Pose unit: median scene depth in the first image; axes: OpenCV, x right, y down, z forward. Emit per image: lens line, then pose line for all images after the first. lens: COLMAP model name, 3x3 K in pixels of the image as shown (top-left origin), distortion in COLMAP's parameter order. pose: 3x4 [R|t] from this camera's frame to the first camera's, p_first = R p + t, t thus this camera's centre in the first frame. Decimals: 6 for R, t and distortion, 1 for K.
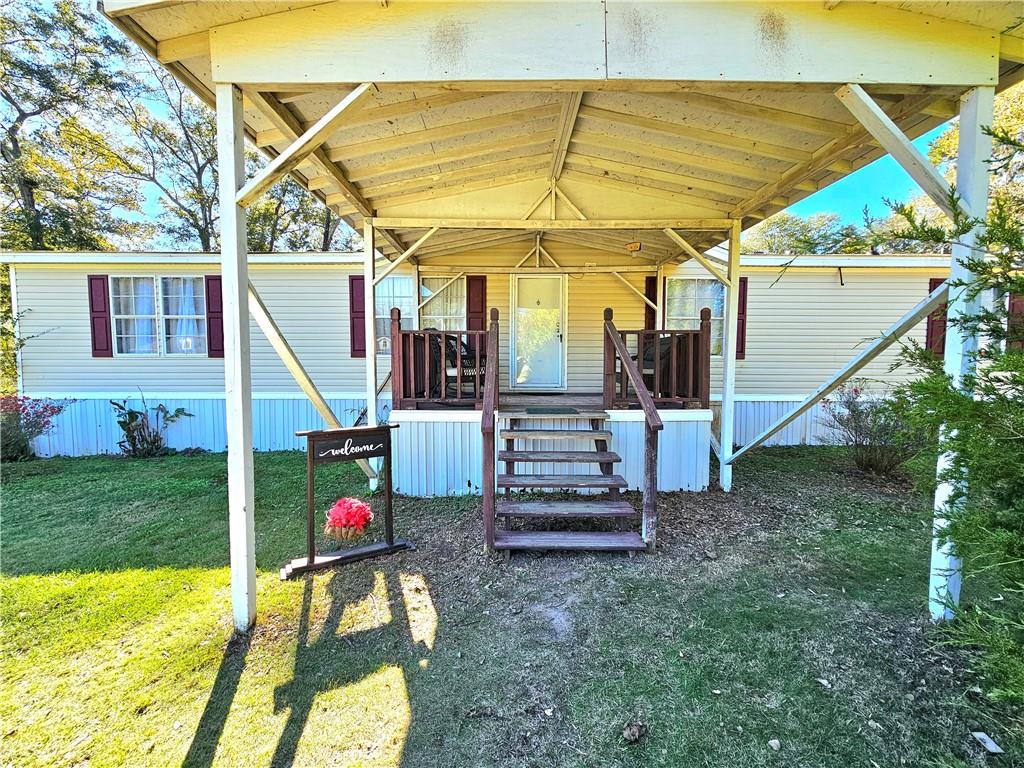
lens RADIAL K [[413.3, 0, 510.9], [0, 413.3, 380.7], [0, 0, 1]] dist [0.001407, 0.000095]
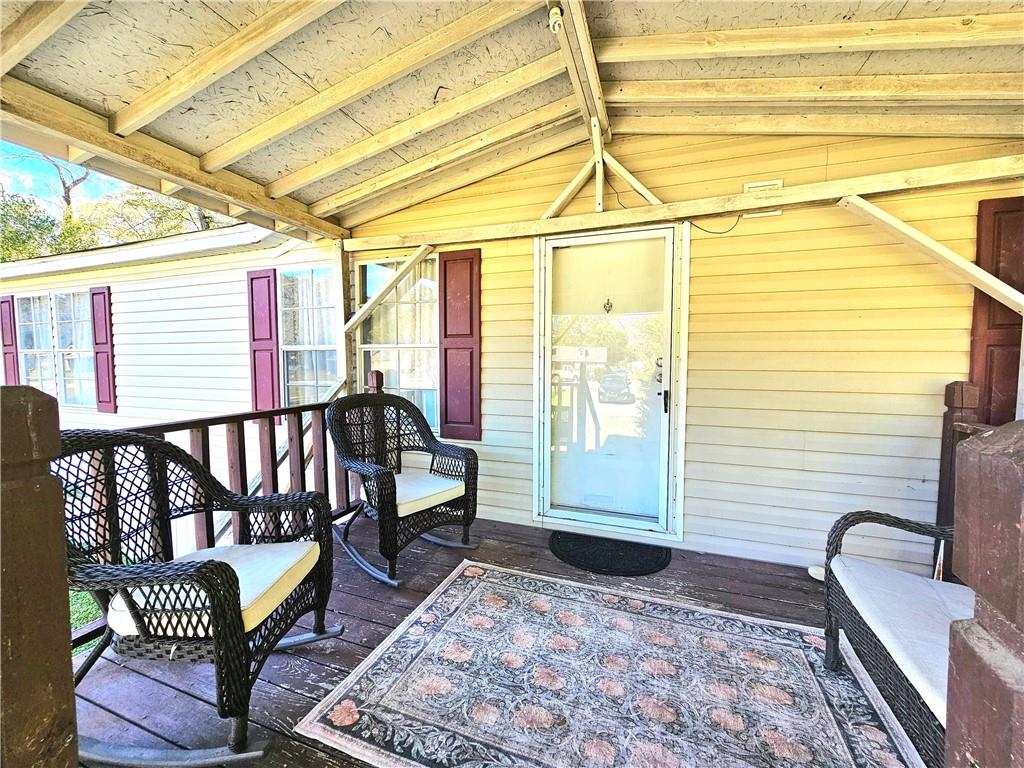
lens RADIAL K [[413.3, 0, 510.9], [0, 413.3, 380.7], [0, 0, 1]] dist [0.001407, 0.000095]
pose [[0.933712, 0.018318, -0.357557, 0.123851], [-0.018448, 0.999825, 0.003047, -0.119934], [0.357550, 0.003751, 0.933887, 0.612917]]
